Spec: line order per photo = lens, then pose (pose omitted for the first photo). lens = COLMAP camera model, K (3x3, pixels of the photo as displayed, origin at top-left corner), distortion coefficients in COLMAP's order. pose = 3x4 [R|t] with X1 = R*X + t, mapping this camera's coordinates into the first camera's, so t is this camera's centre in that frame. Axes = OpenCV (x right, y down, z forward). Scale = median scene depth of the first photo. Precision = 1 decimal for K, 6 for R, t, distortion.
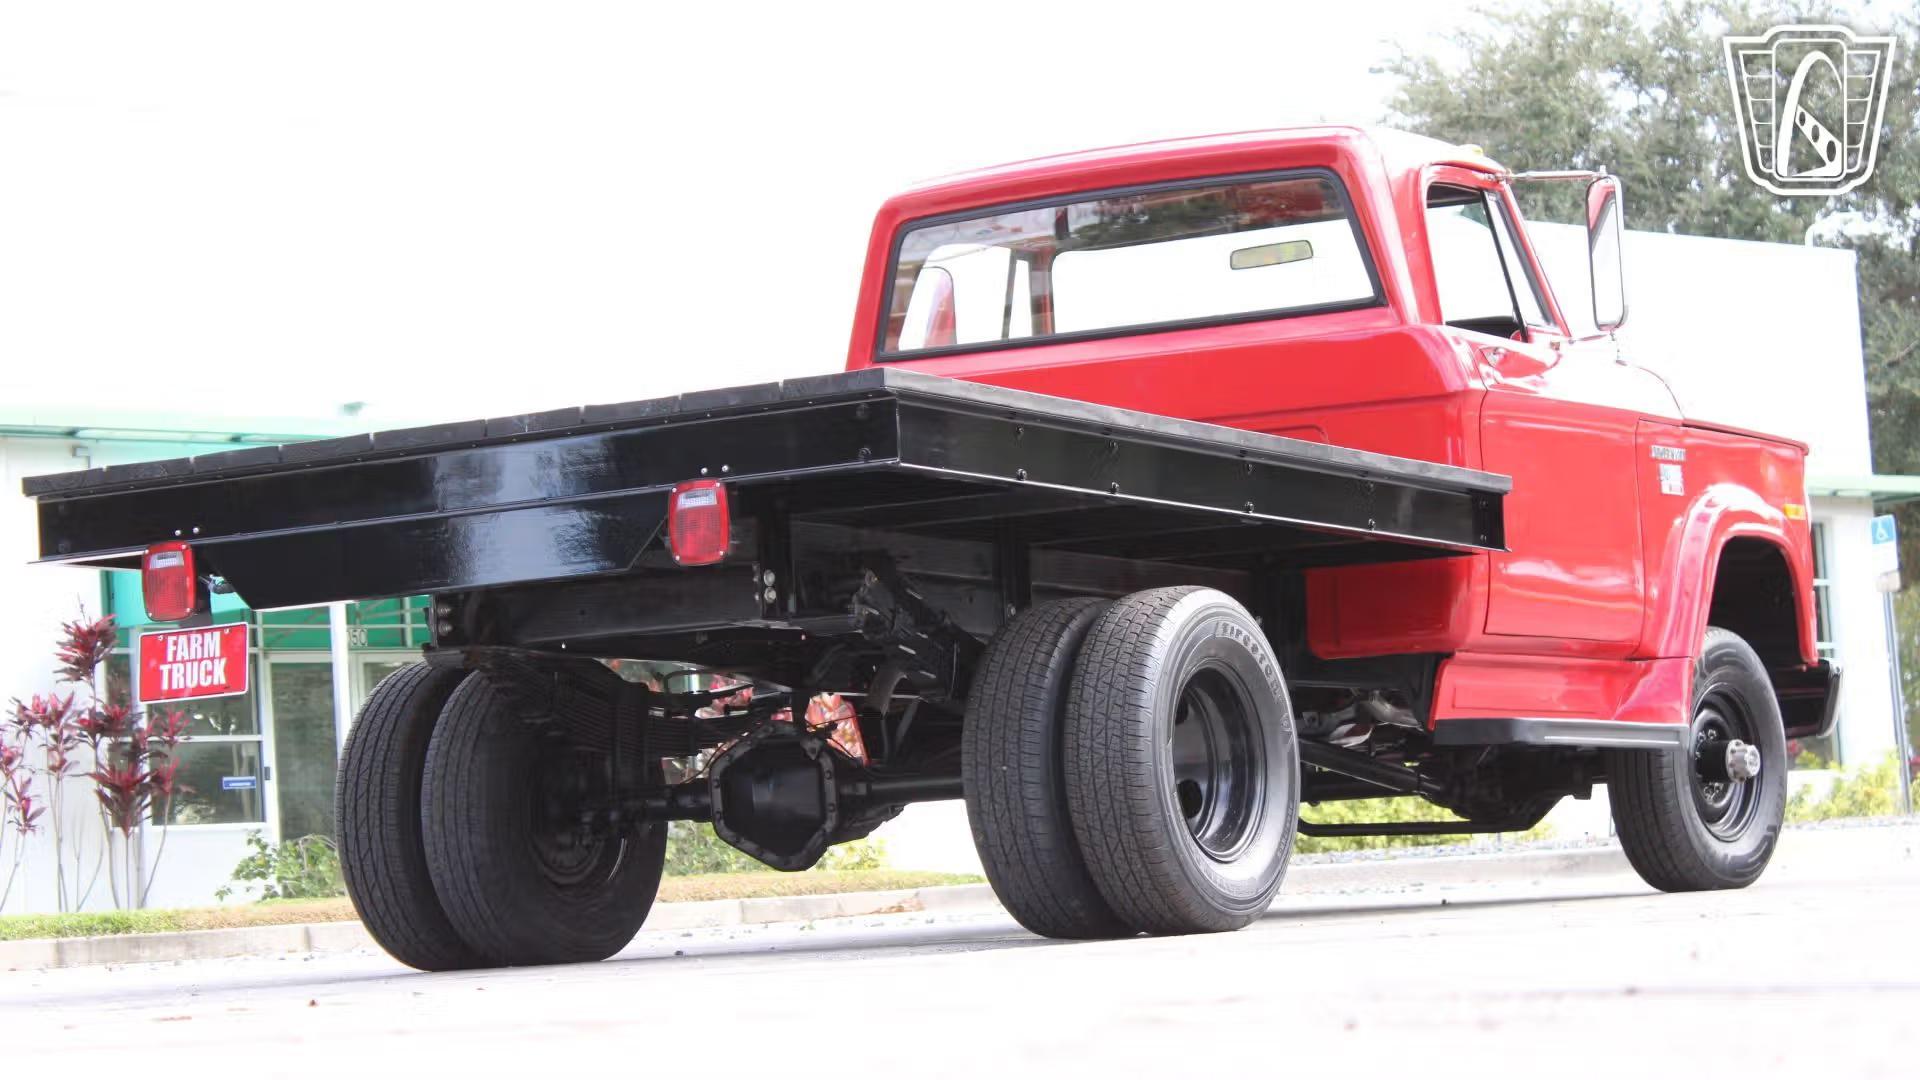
lens RADIAL K [[4363.6, 0, 960.0], [0, 4363.6, 540.0], [0, 0, 1]] dist [0.002479, -0.300572]
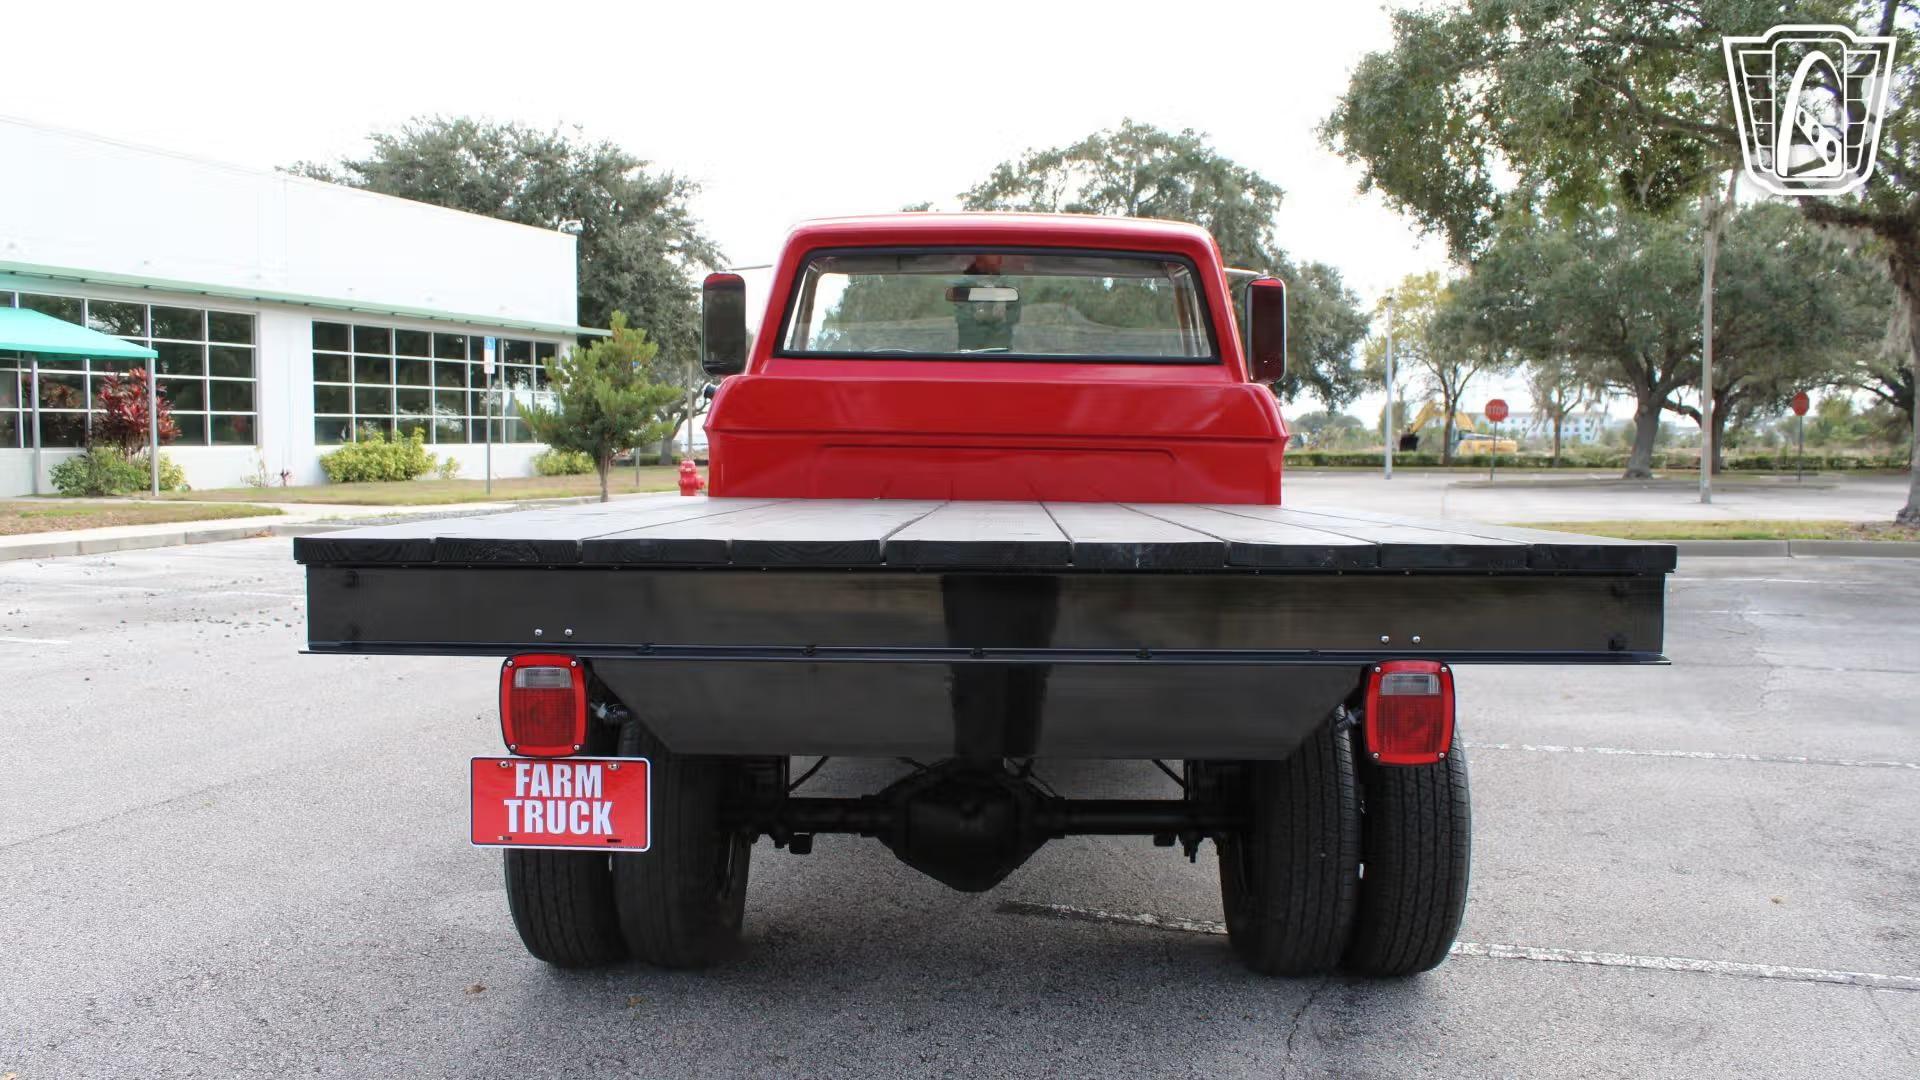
lens RADIAL K [[1564.0, 0, 892.6], [0, 1564.0, 586.8], [0, 0, 1]] dist [-0.194735, 0.200042]
pose [[0.883448, 0.012620, 0.468359, -0.193492], [-0.089003, 0.985955, 0.141317, -0.040778], [-0.459998, -0.166532, 0.872163, 0.569631]]
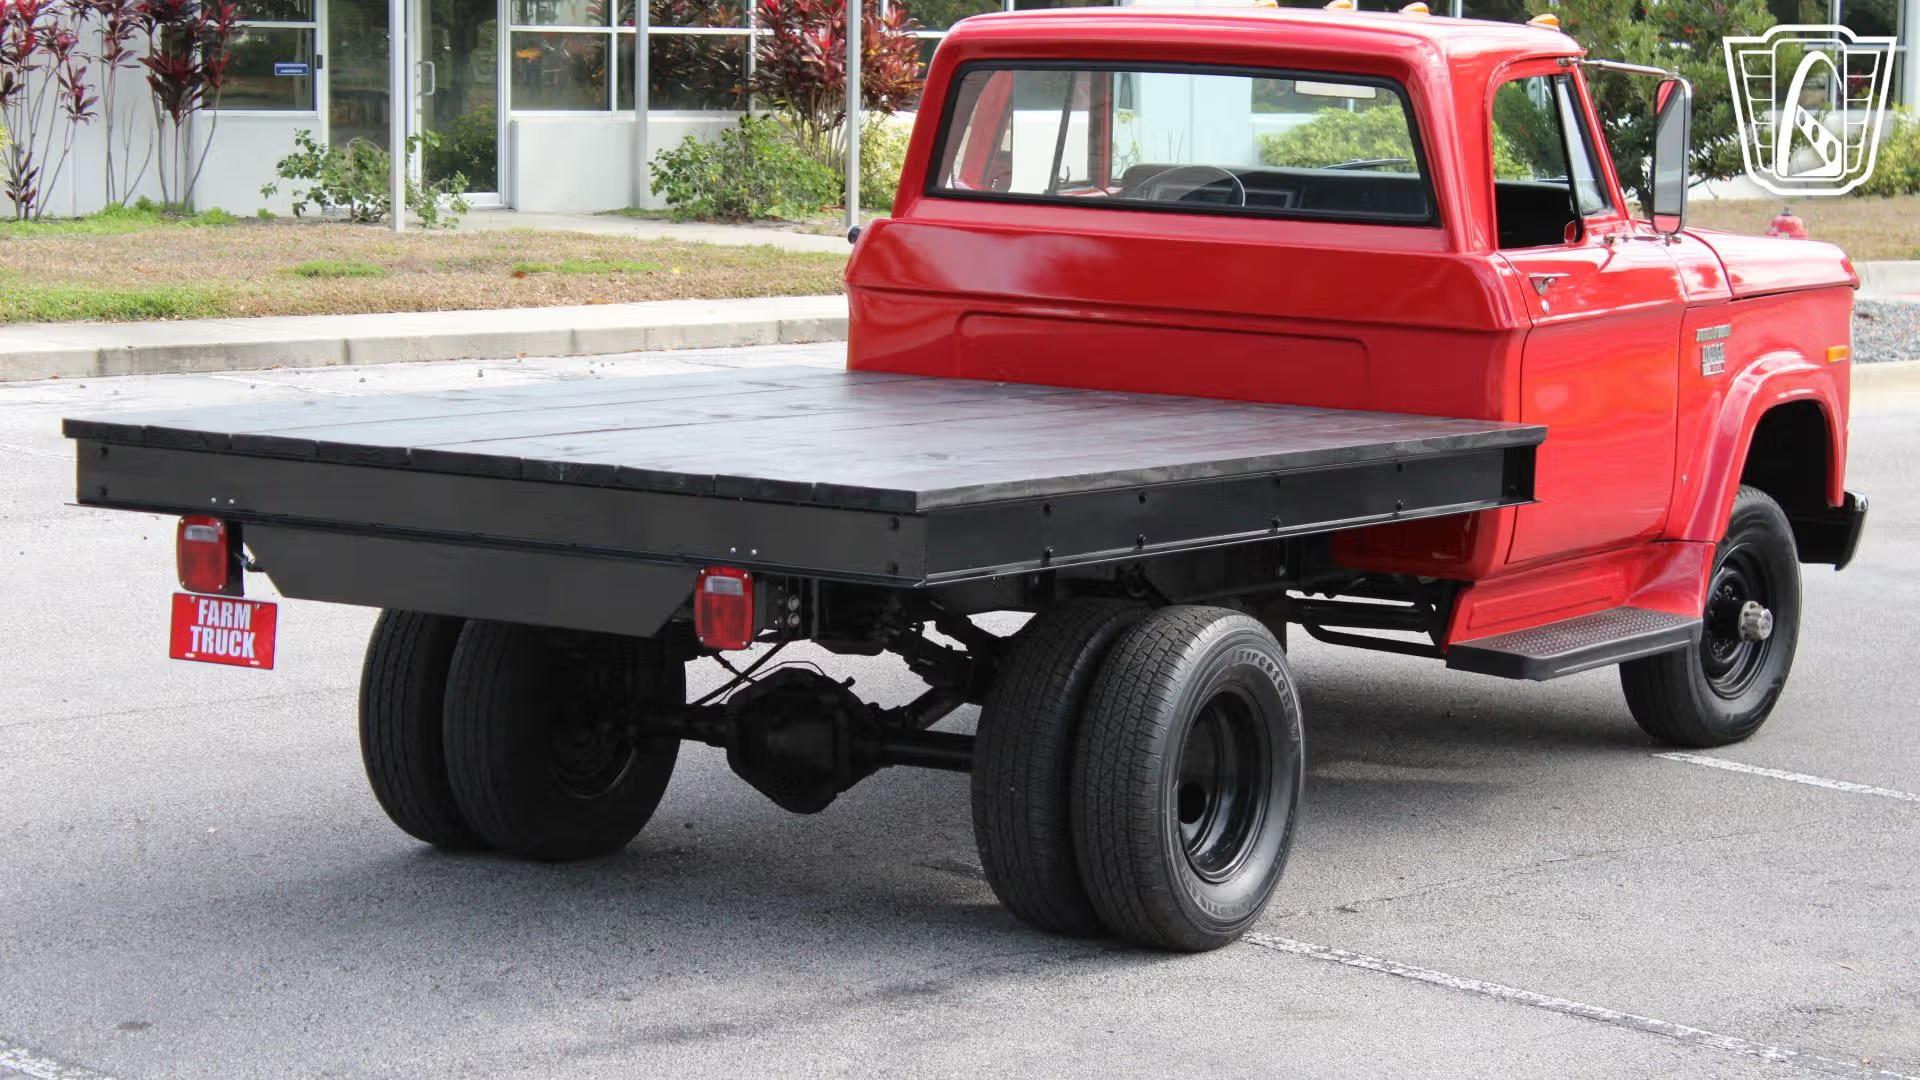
lens RADIAL K [[4382.4, 0, 960.0], [0, 4382.4, 540.0], [0, 0, 1]] dist [0.009773, -1.981342]
pose [[0.997179, 0.074932, -0.004267, -0.001526], [-0.072602, 0.977455, 0.198270, -0.158967], [0.019028, -0.197401, 0.980138, 0.006864]]
